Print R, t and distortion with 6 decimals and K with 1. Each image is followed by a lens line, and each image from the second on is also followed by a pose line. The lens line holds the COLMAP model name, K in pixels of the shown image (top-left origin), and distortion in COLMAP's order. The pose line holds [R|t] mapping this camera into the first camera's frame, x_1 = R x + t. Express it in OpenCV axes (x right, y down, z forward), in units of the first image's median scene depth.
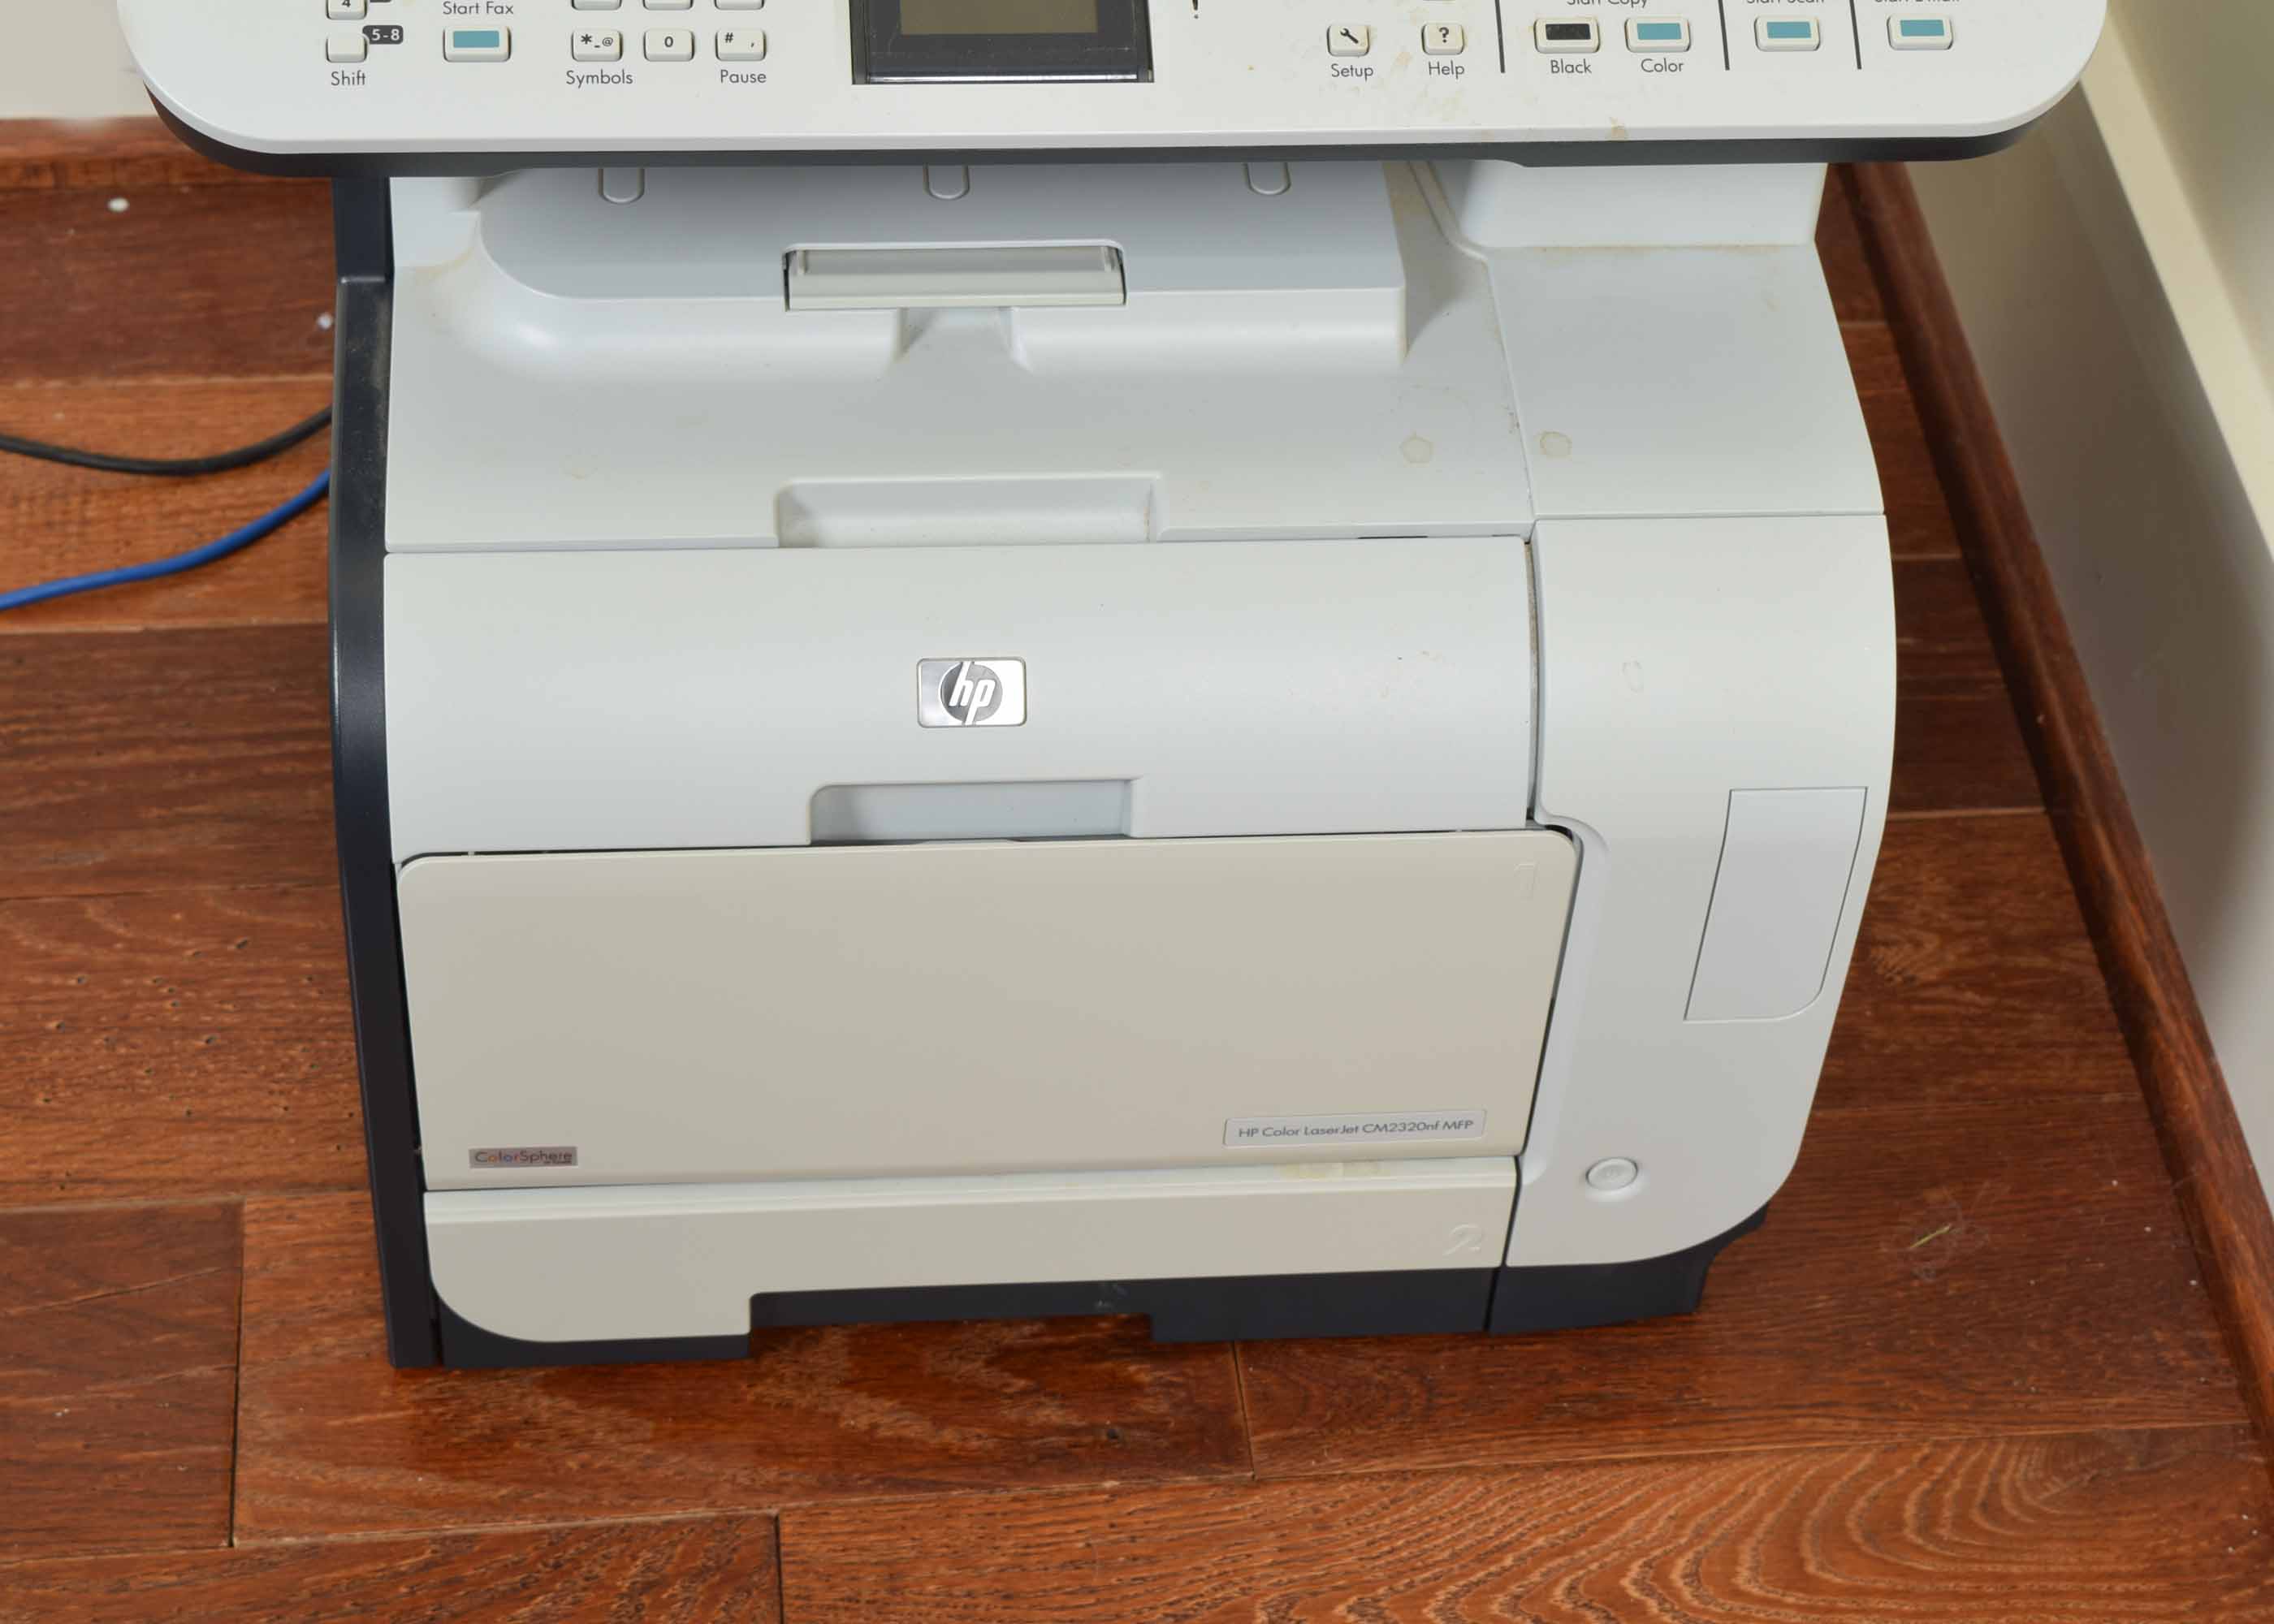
lens RADIAL K [[4280.8, 0, 1137.0], [0, 4280.8, 812.0], [0, 0, 1]] dist [0.015846, 0.060997]
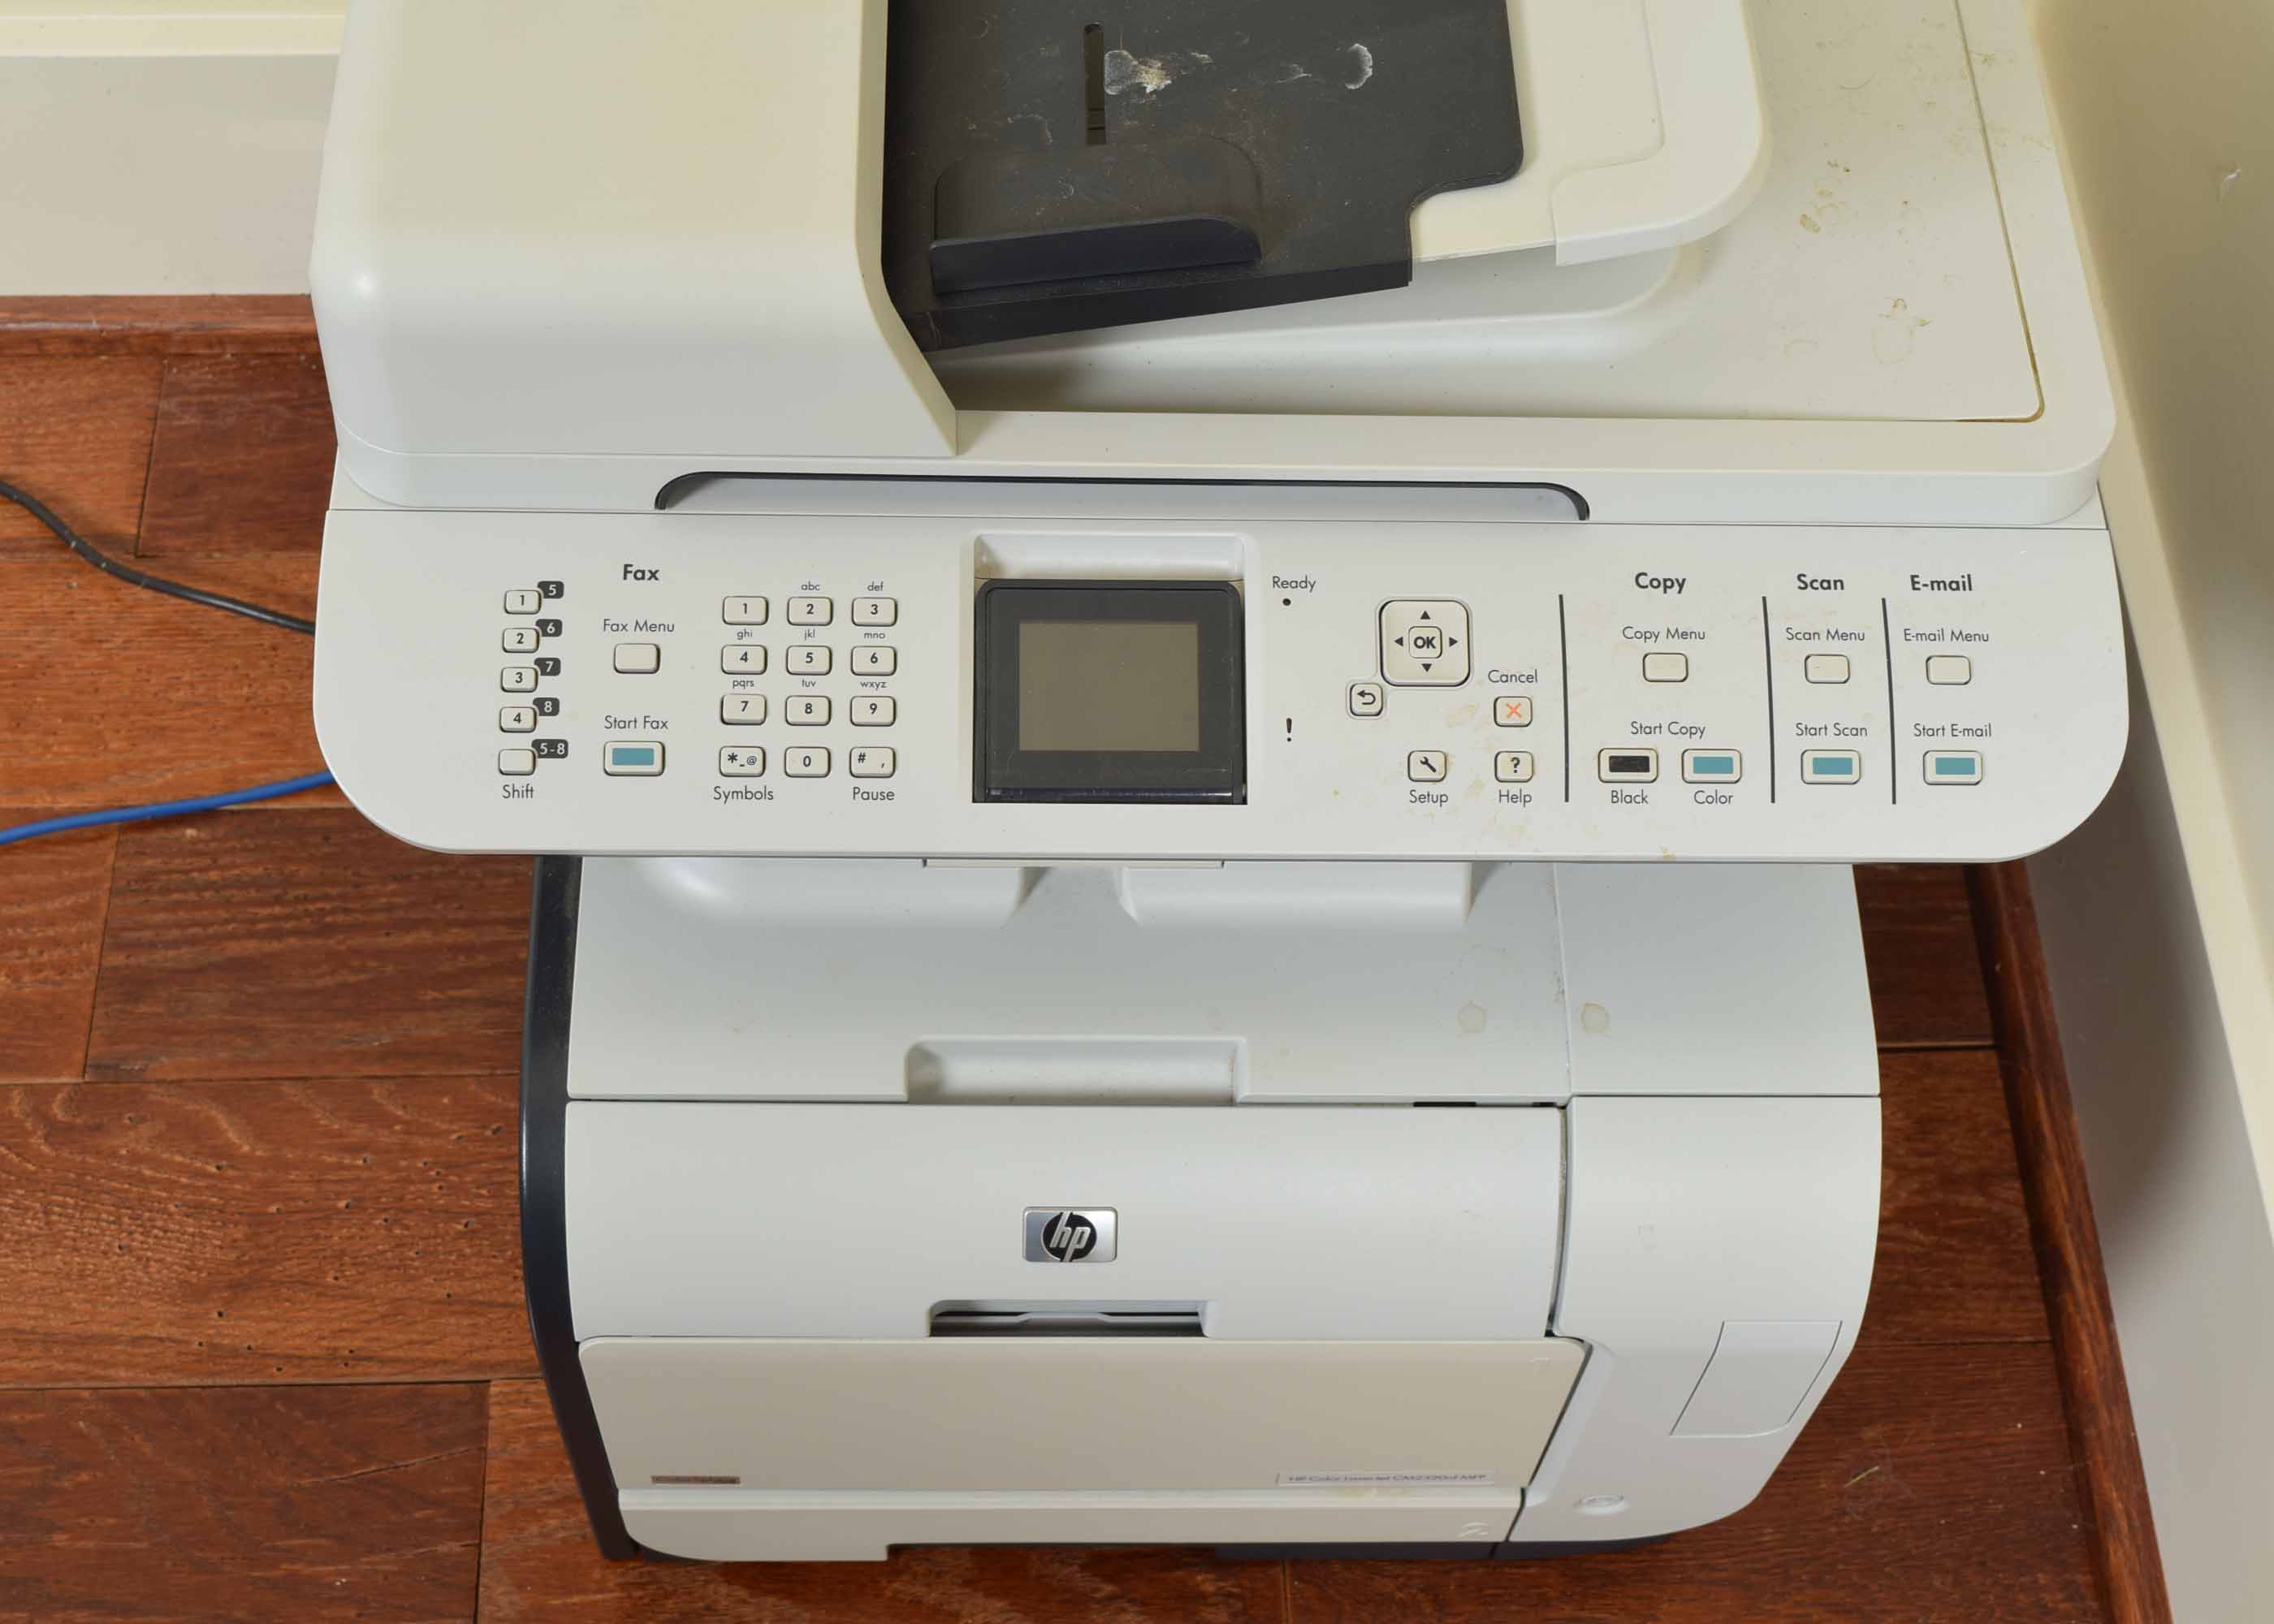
lens RADIAL K [[3088.1, 0, 1137.0], [0, 3088.1, 812.0], [0, 0, 1]] dist [-0.038482, -0.027740]
pose [[0.997585, 0.052332, -0.045678, 0.009855], [-0.041189, 0.975154, 0.217664, -0.276259], [0.055934, -0.215256, 0.974954, 0.183943]]
